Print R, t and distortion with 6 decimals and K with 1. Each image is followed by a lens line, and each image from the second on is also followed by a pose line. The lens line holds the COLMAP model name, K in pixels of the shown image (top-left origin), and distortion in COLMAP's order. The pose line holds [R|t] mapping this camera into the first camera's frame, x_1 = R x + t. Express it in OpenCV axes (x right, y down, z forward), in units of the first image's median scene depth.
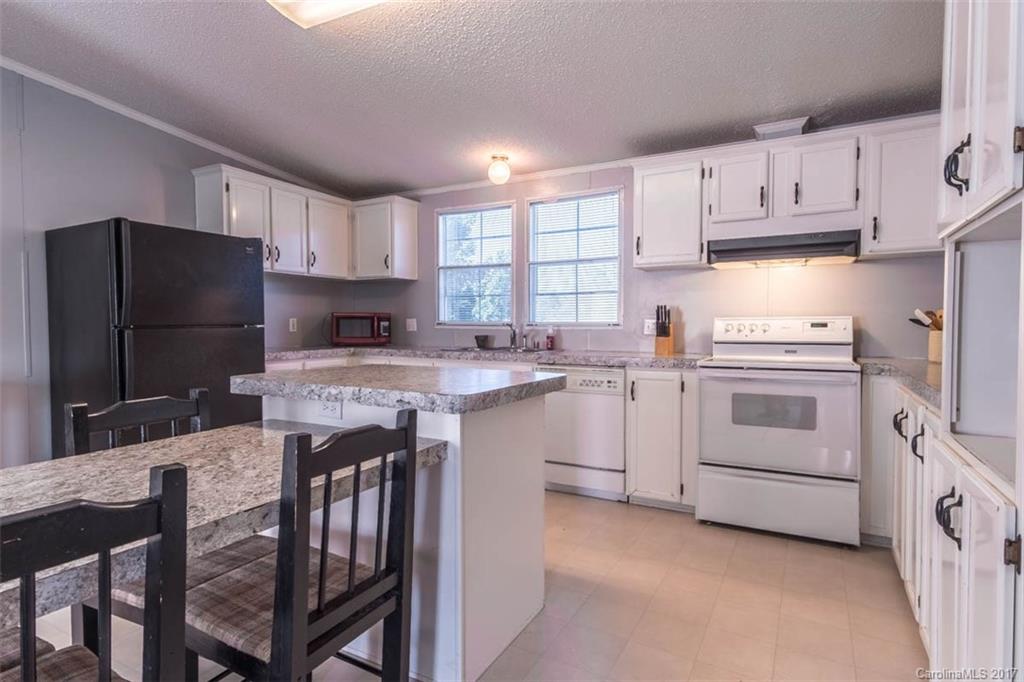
lens RADIAL K [[536.5, 0, 517.4], [0, 536.5, 337.1], [0, 0, 1]] dist [0.031397, -0.001328]
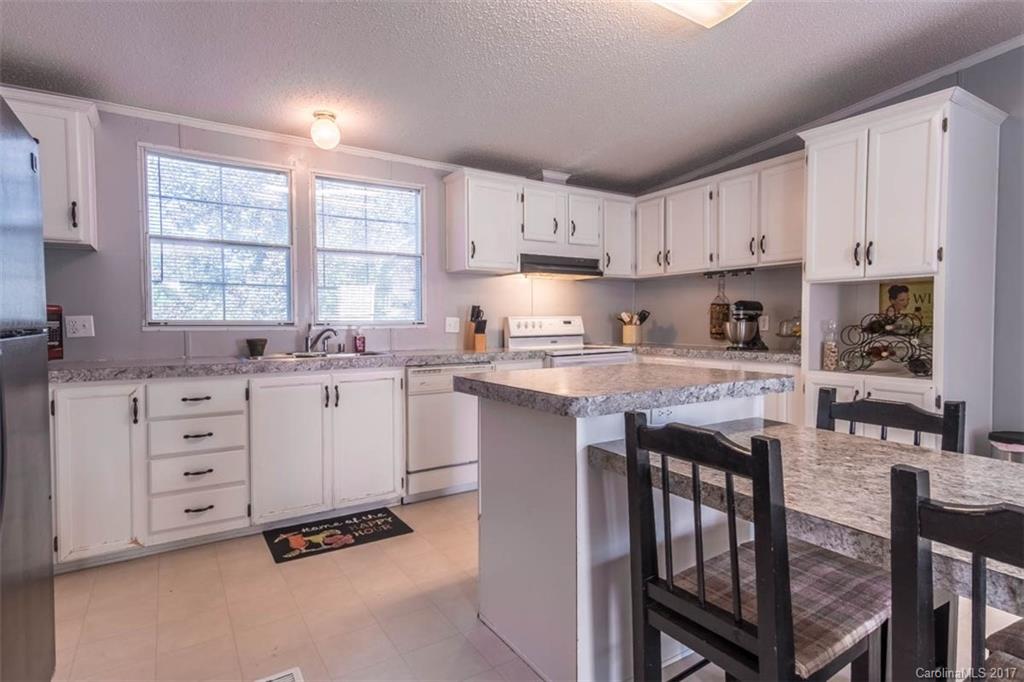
lens RADIAL K [[536.5, 0, 517.4], [0, 536.5, 337.1], [0, 0, 1]] dist [0.031397, -0.001328]
pose [[0.478802, -0.030230, 0.877402, -0.639038], [0.026253, 0.999453, 0.020109, -0.013105], [-0.877530, 0.013406, 0.479334, 0.381041]]
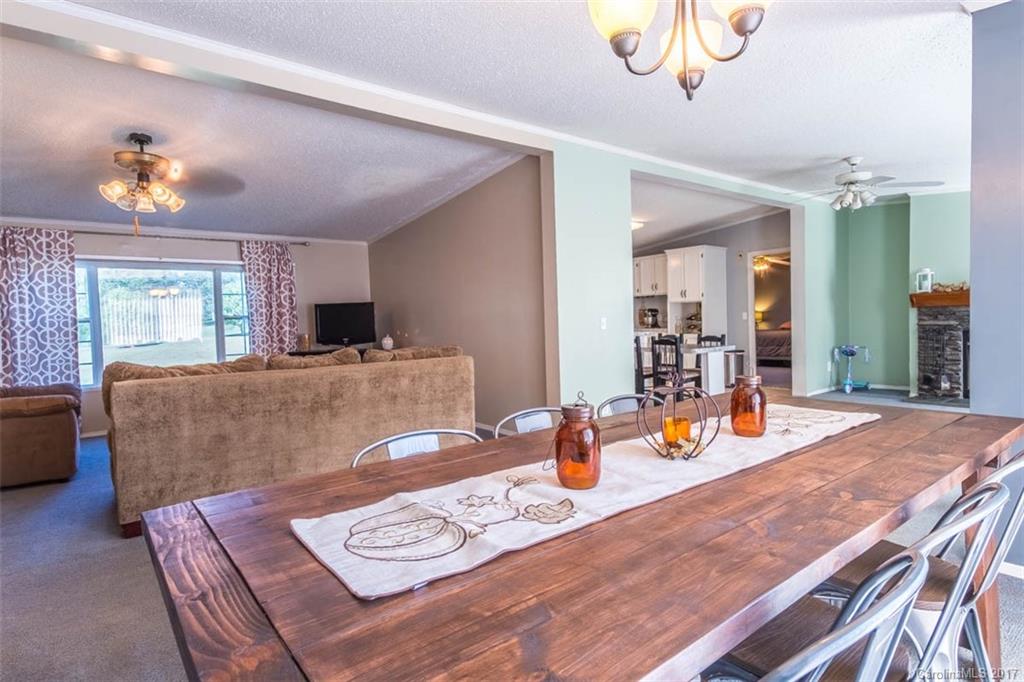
lens RADIAL K [[536.5, 0, 517.4], [0, 536.5, 337.1], [0, 0, 1]] dist [0.031397, -0.001328]
pose [[0.406156, -0.044522, 0.912719, -2.090105], [0.052030, 0.998319, 0.025544, -0.013131], [-0.912321, 0.037114, 0.407789, 0.044025]]
